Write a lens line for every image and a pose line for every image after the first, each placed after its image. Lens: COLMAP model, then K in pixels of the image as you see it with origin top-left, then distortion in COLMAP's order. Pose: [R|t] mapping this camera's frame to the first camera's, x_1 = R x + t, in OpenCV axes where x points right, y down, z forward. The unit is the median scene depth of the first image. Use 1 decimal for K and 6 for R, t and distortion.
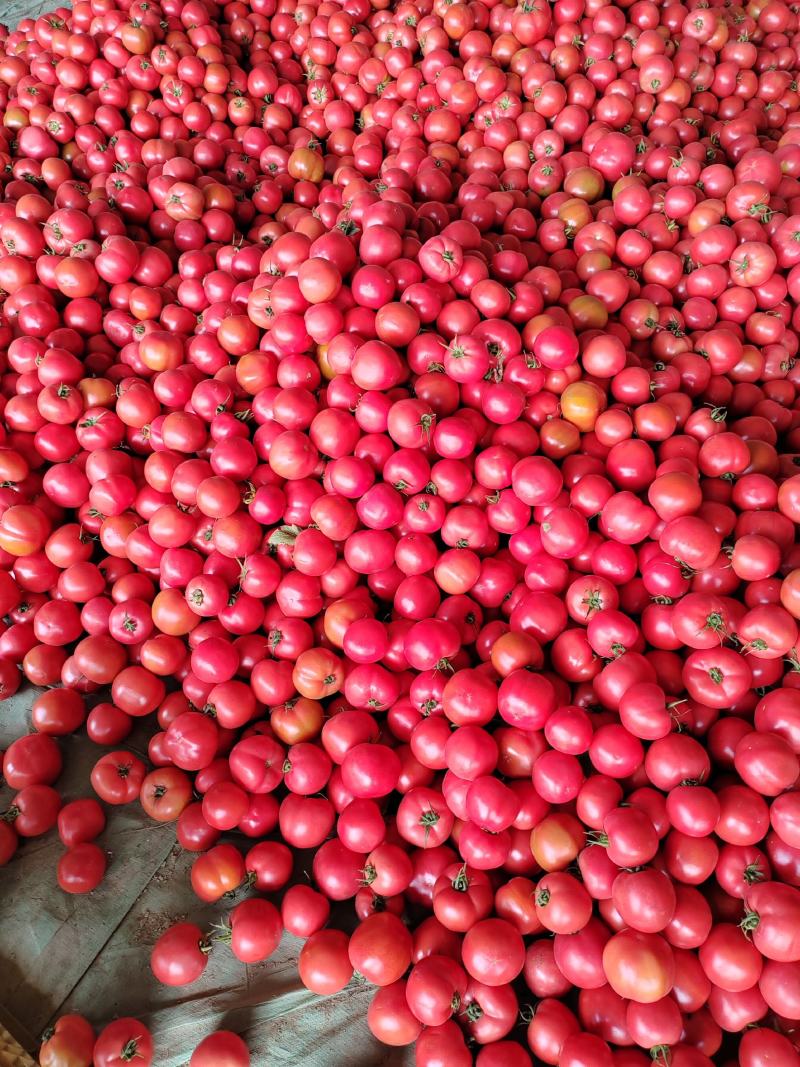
lens RADIAL K [[812.5, 0, 401.2], [0, 812.5, 527.7], [0, 0, 1]] dist [0.023077, 0.008578]
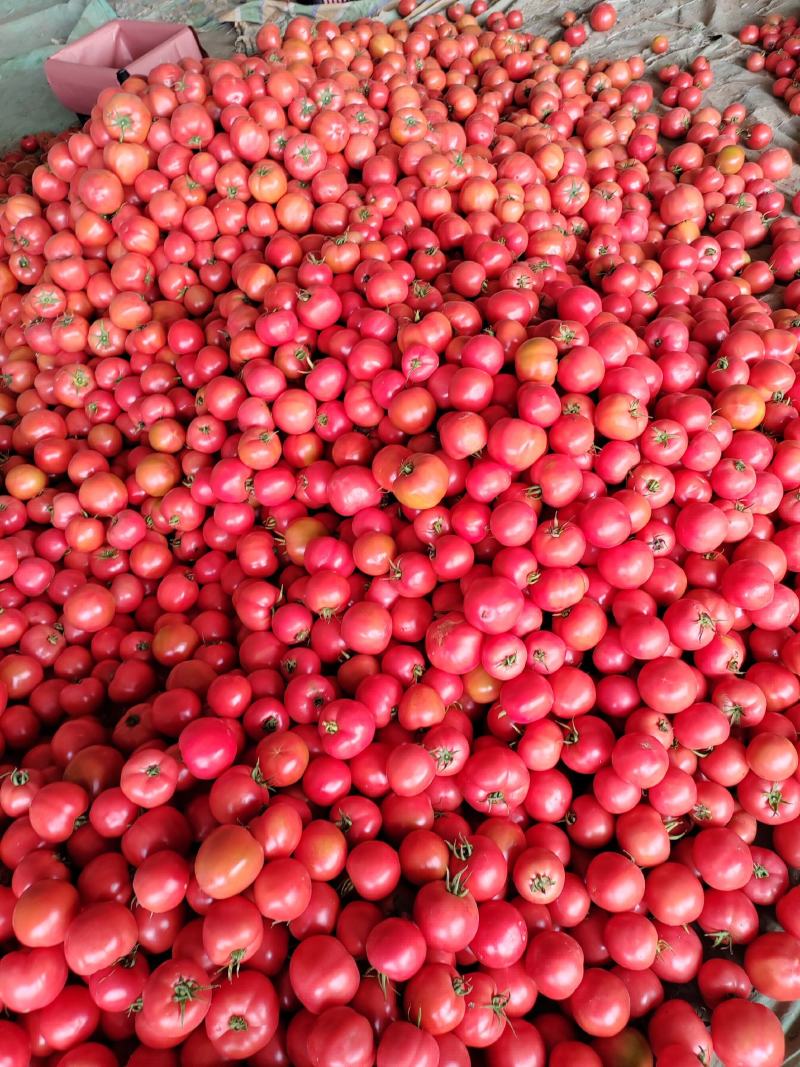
lens RADIAL K [[812.5, 0, 399.5], [0, 812.5, 539.2], [0, 0, 1]] dist [0.023077, 0.008578]
pose [[0.496120, -0.731339, 0.467983, 0.362340], [0.789349, 0.604417, 0.107744, -0.066725], [-0.361654, 0.315948, 0.877145, 0.030923]]
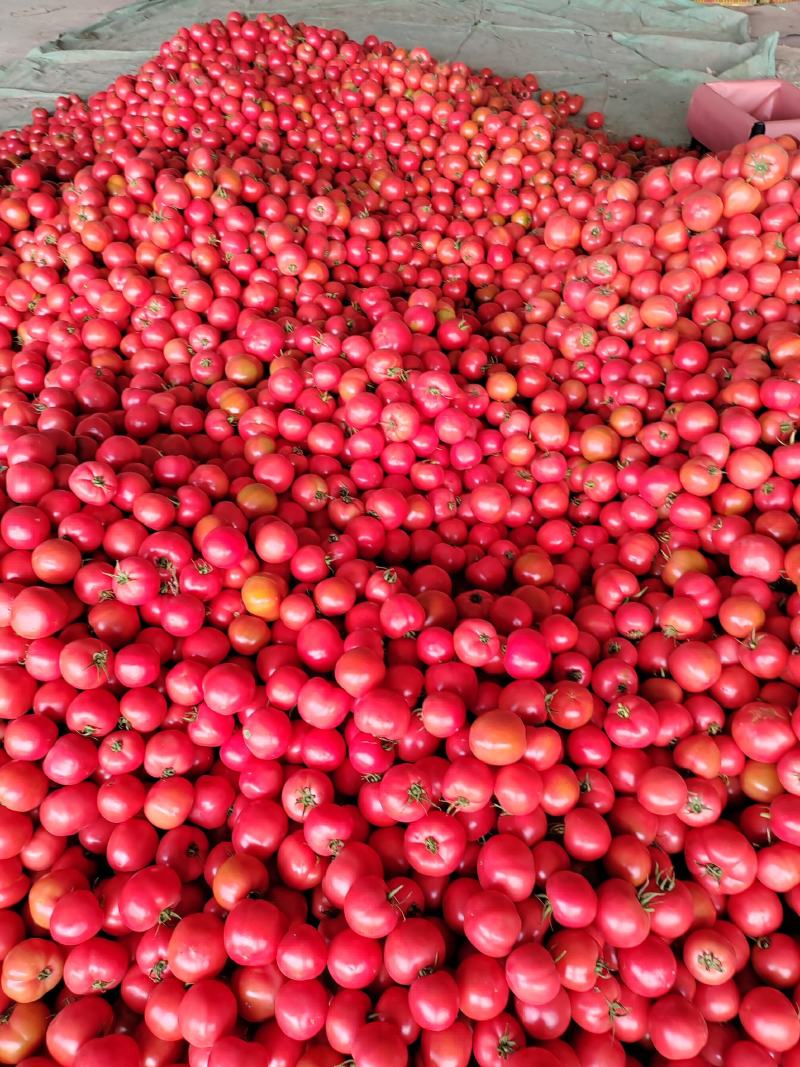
lens RADIAL K [[812.5, 0, 393.3], [0, 812.5, 530.0], [0, 0, 1]] dist [0.023077, 0.008578]
pose [[0.947238, -0.224019, 0.229250, 0.162778], [0.253467, 0.961304, -0.107930, -0.080268], [-0.196200, 0.160343, 0.967365, -0.025717]]
